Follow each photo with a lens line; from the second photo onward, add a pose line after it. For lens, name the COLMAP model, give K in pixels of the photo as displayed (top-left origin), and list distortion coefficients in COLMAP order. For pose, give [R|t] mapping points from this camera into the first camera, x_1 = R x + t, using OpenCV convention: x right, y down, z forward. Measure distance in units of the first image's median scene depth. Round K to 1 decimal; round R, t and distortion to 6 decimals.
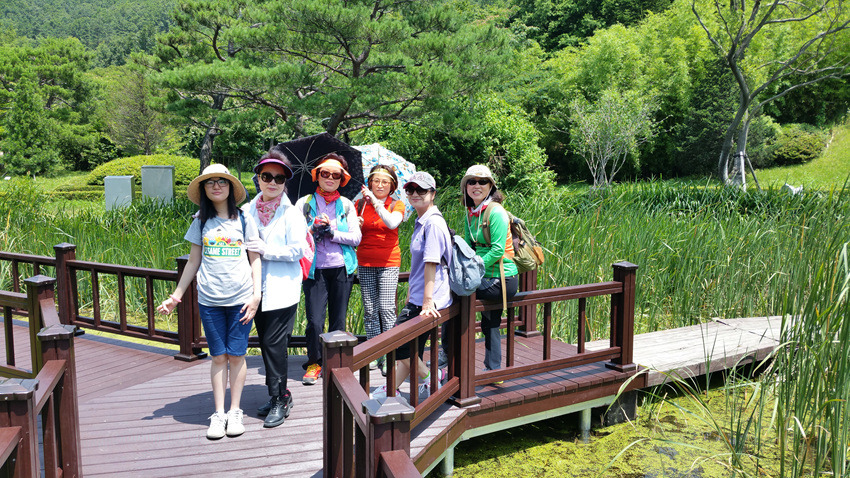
lens RADIAL K [[712.6, 0, 427.0], [0, 712.6, 247.9], [0, 0, 1]] dist [0.087994, -0.175415]
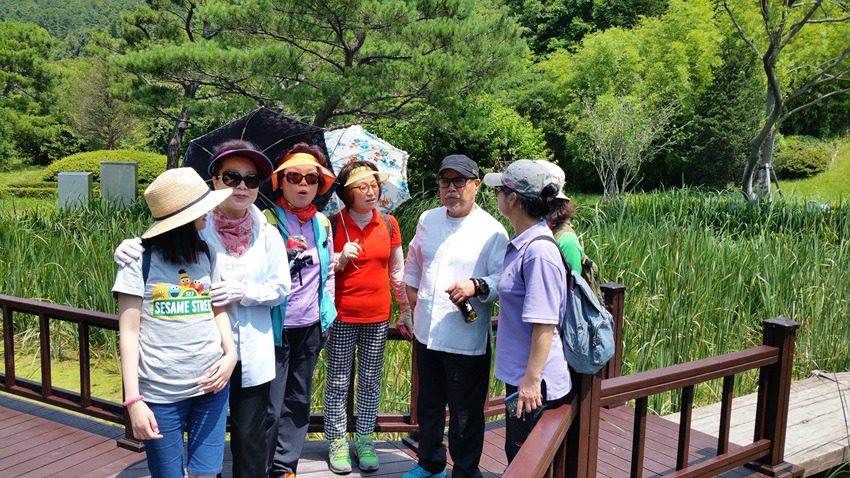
lens RADIAL K [[700.6, 0, 425.0], [0, 700.6, 239.0], [0, 0, 1]] dist [0.128884, -0.298091]
pose [[0.998823, 0.021870, 0.043290, -0.034170], [-0.021186, 0.999644, -0.016199, -0.012972], [-0.043629, 0.015262, 0.998931, 0.114439]]
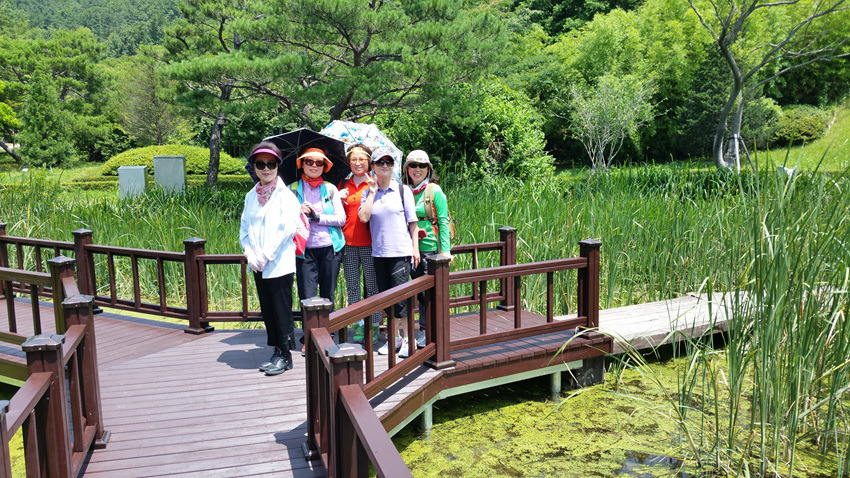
lens RADIAL K [[710.3, 0, 424.3], [0, 710.3, 265.6], [0, 0, 1]] dist [0.087575, -0.168709]
pose [[0.999694, -0.010210, -0.022536, 0.015633], [0.011182, 0.998994, 0.043427, 0.003194], [0.022070, -0.043666, 0.998802, -0.031026]]
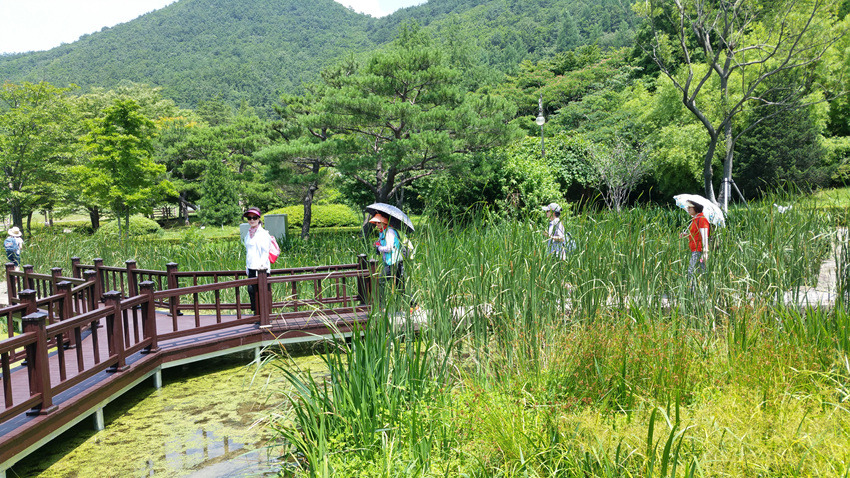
lens RADIAL K [[706.5, 0, 431.2], [0, 706.5, 243.6], [0, 0, 1]] dist [0.158139, -0.358421]
pose [[0.960530, -0.035748, -0.275871, 0.346296], [0.020240, 0.998061, -0.058861, 0.034007], [0.277440, 0.050954, 0.959391, -0.267584]]
